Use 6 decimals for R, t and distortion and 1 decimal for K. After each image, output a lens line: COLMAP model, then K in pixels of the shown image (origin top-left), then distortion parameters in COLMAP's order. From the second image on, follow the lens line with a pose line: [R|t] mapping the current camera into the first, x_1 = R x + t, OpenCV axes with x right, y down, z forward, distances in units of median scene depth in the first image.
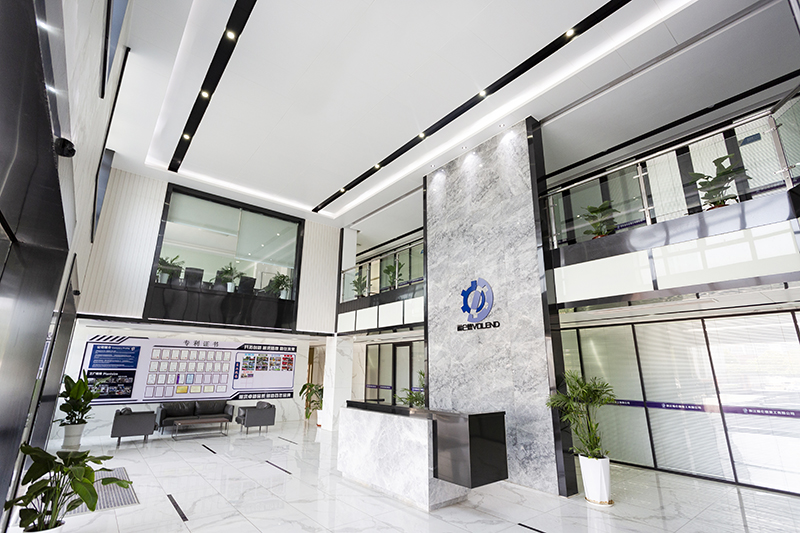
lens RADIAL K [[375.6, 0, 396.4], [0, 375.6, 268.3], [0, 0, 1]] dist [0.002307, 0.002309]
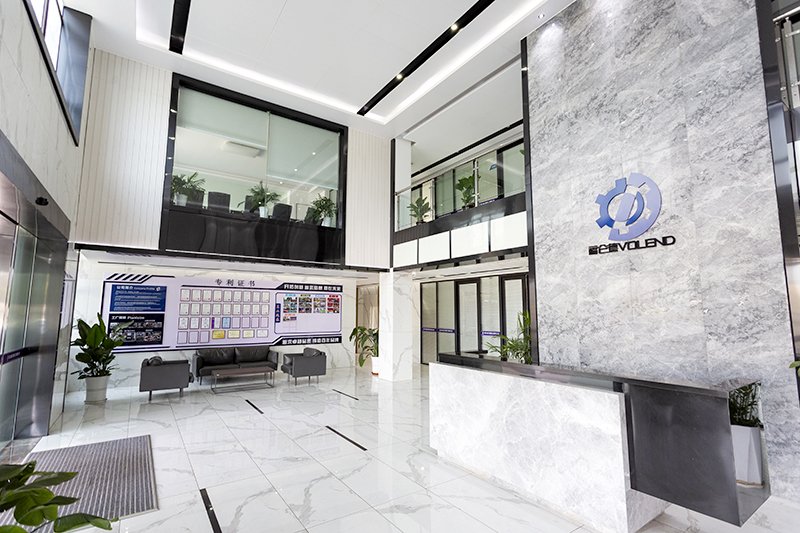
lens RADIAL K [[375.6, 0, 397.6], [0, 375.6, 267.7], [0, 0, 1]] dist [0.002307, 0.002309]
pose [[0.997308, -0.015874, -0.071592, -0.127285], [0.026237, 0.988902, 0.146232, 0.073119], [0.068477, -0.147716, 0.986656, 0.267422]]
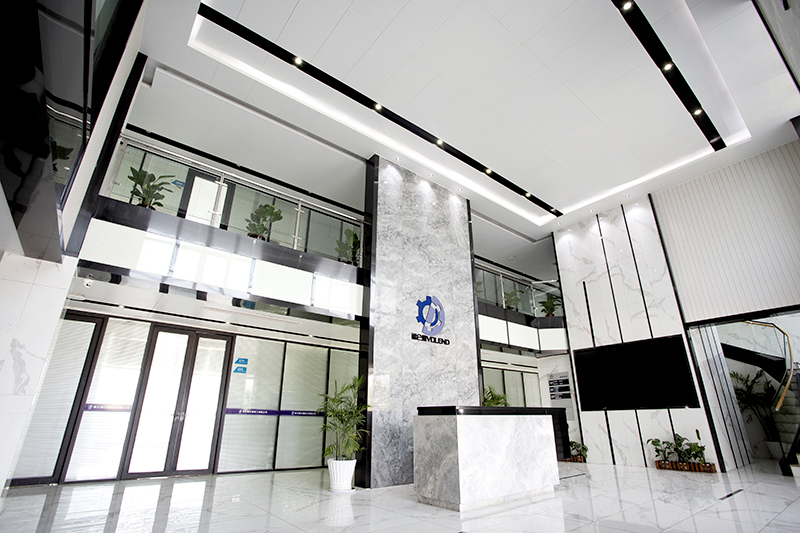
lens RADIAL K [[395.0, 0, 400.2], [0, 395.0, 267.4], [0, 0, 1]] dist [-0.046909, 0.000637]
pose [[-0.011620, 0.354745, 0.934891, -0.772517], [-0.264870, 0.900465, -0.344974, 0.328102], [-0.964214, -0.251633, 0.083498, 0.908097]]
